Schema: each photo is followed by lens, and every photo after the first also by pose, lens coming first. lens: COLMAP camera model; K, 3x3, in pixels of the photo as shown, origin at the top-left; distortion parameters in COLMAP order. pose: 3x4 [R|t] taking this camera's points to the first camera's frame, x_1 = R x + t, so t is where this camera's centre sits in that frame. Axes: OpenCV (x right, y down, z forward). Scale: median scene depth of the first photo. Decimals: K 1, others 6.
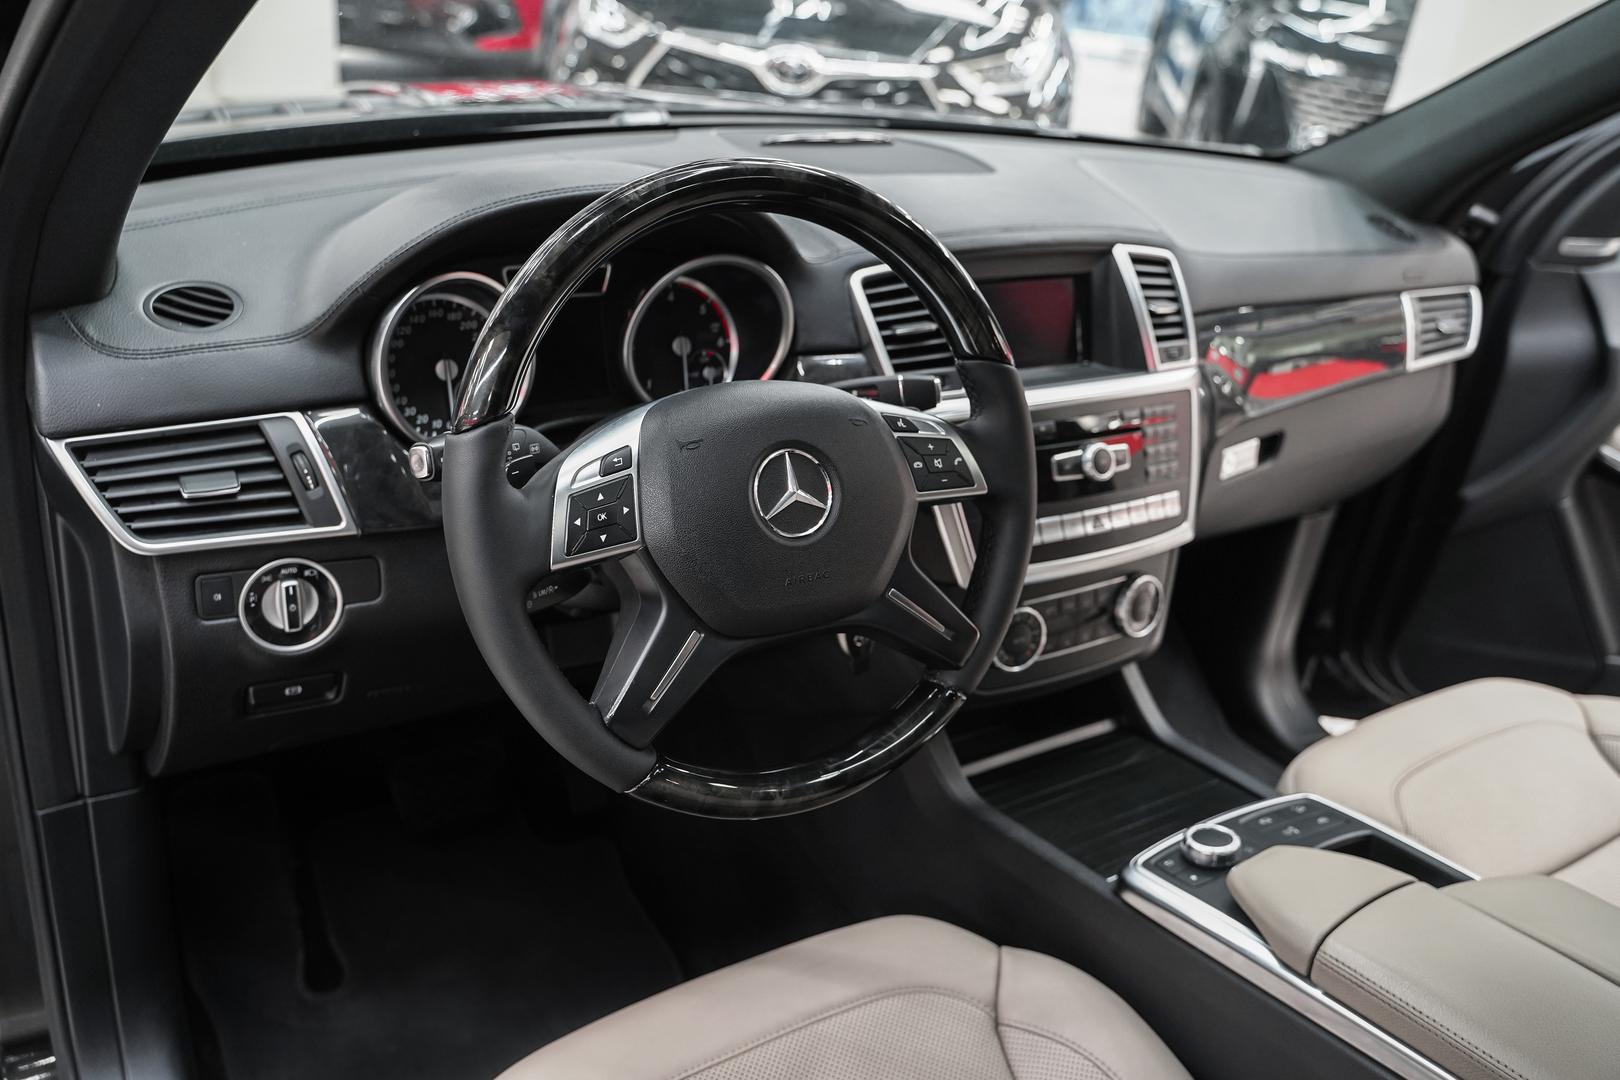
lens RADIAL K [[1329.8, 0, 810.0], [0, 1329.8, 540.0], [0, 0, 1]] dist [-0.000521, 0.001689]
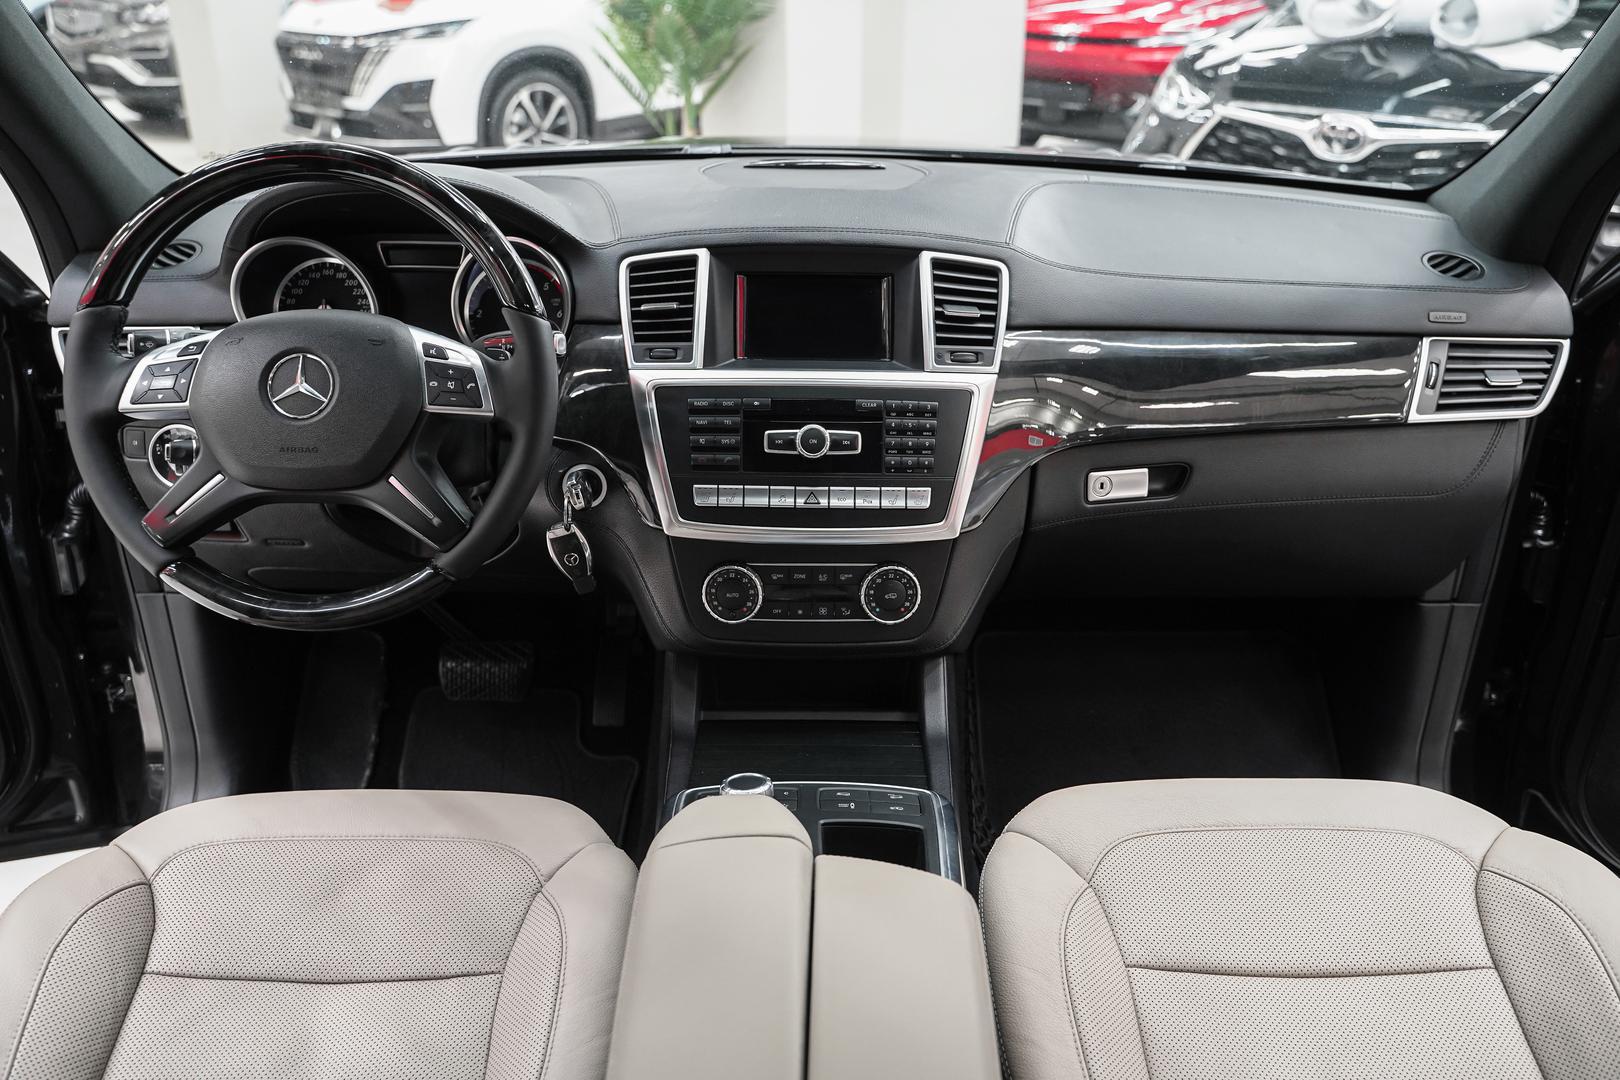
lens RADIAL K [[1323.9, 0, 821.4], [0, 1323.9, 535.8], [0, 0, 1]] dist [-0.004001, 0.001929]
pose [[0.847008, 0.132678, -0.514757, 0.777007], [-0.165543, 0.986034, -0.018244, 0.034980], [0.505147, 0.100668, 0.857142, 0.090846]]
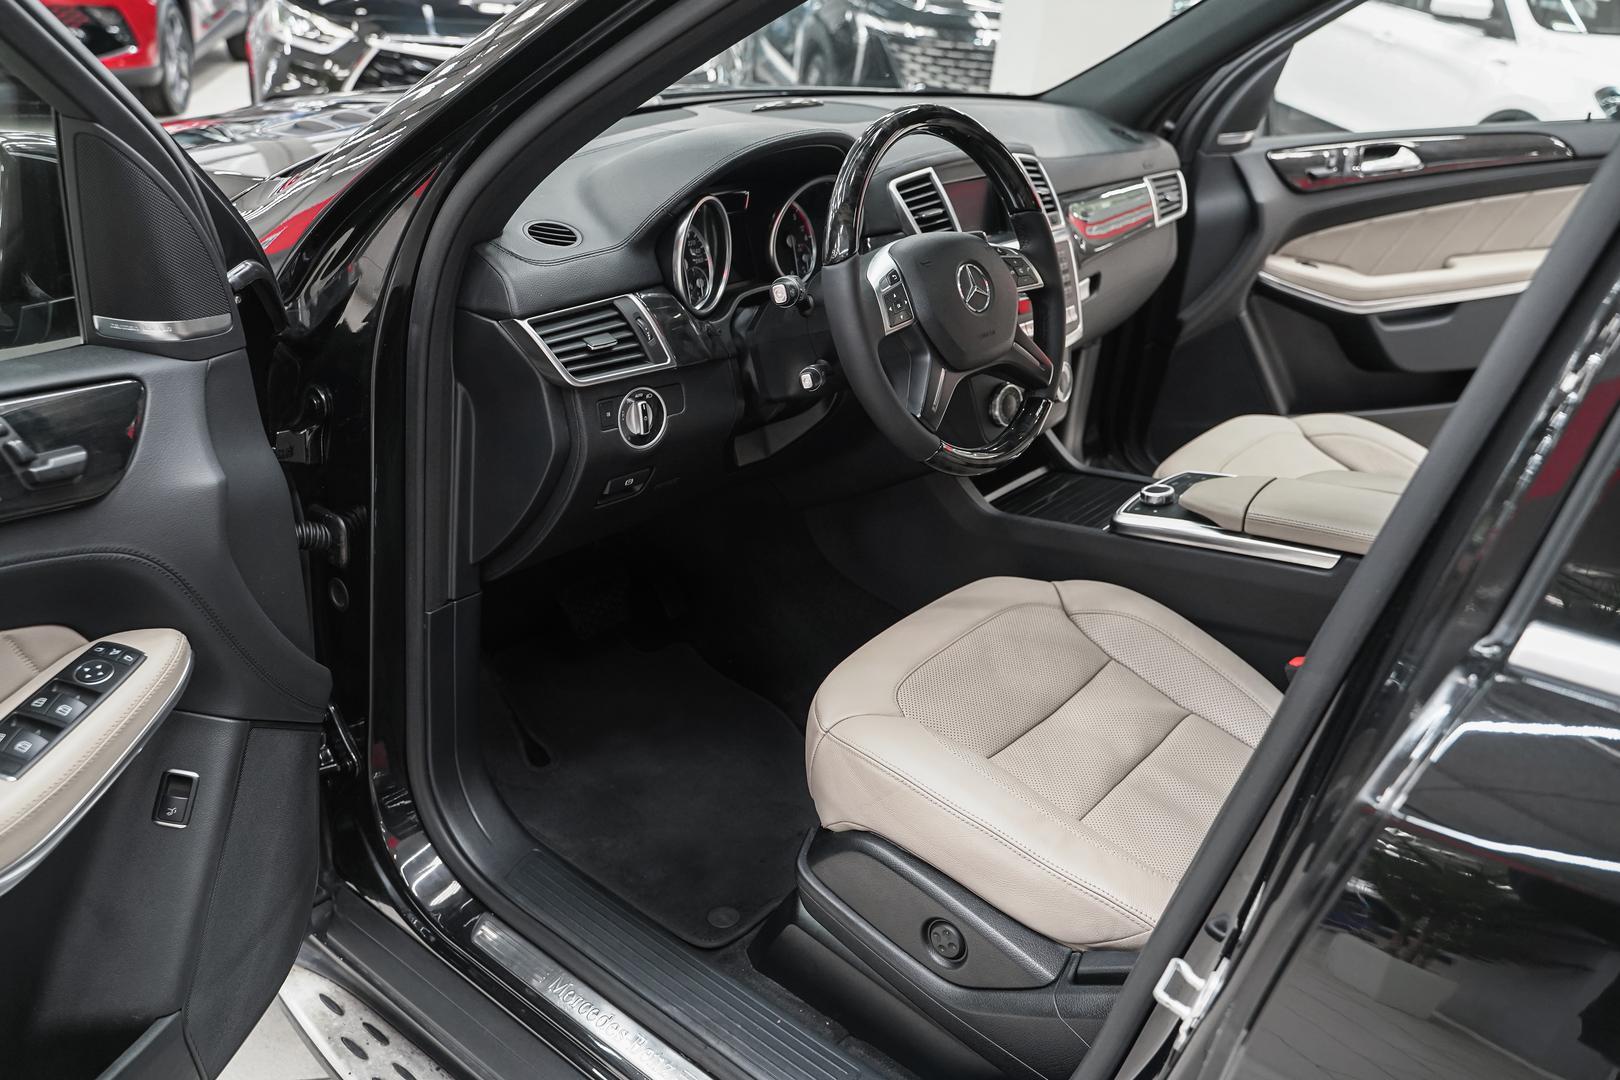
lens RADIAL K [[1323.9, 0, 821.4], [0, 1323.9, 535.8], [0, 0, 1]] dist [-0.004001, 0.001929]
pose [[0.945398, -0.172372, 0.276604, -0.514871], [0.169044, 0.984950, 0.036022, 0.132092], [-0.278650, 0.012703, 0.960309, -0.441404]]
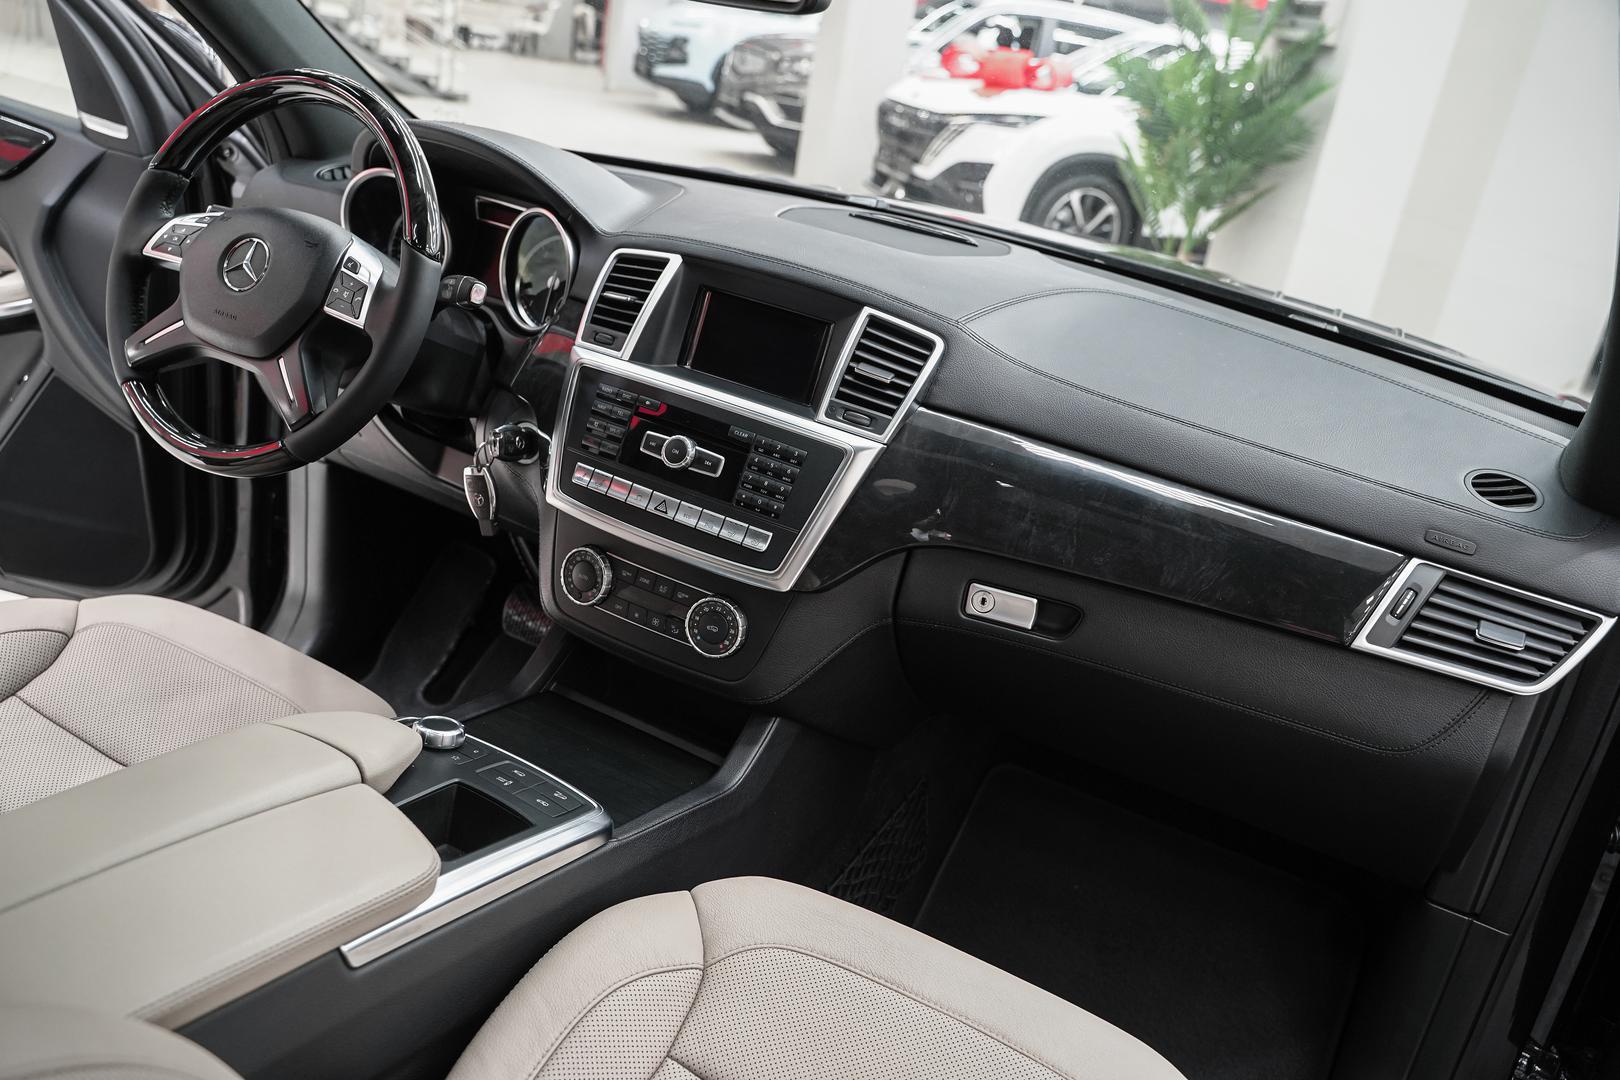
lens RADIAL K [[1314.7, 0, 810.0], [0, 1314.7, 540.0], [0, 0, 1]] dist [-0.013282, 0.006505]
pose [[0.495687, 0.309354, -0.811538, 1.151240], [-0.476200, 0.878240, 0.043917, -0.093178], [0.726311, 0.364686, 0.582646, 0.474690]]
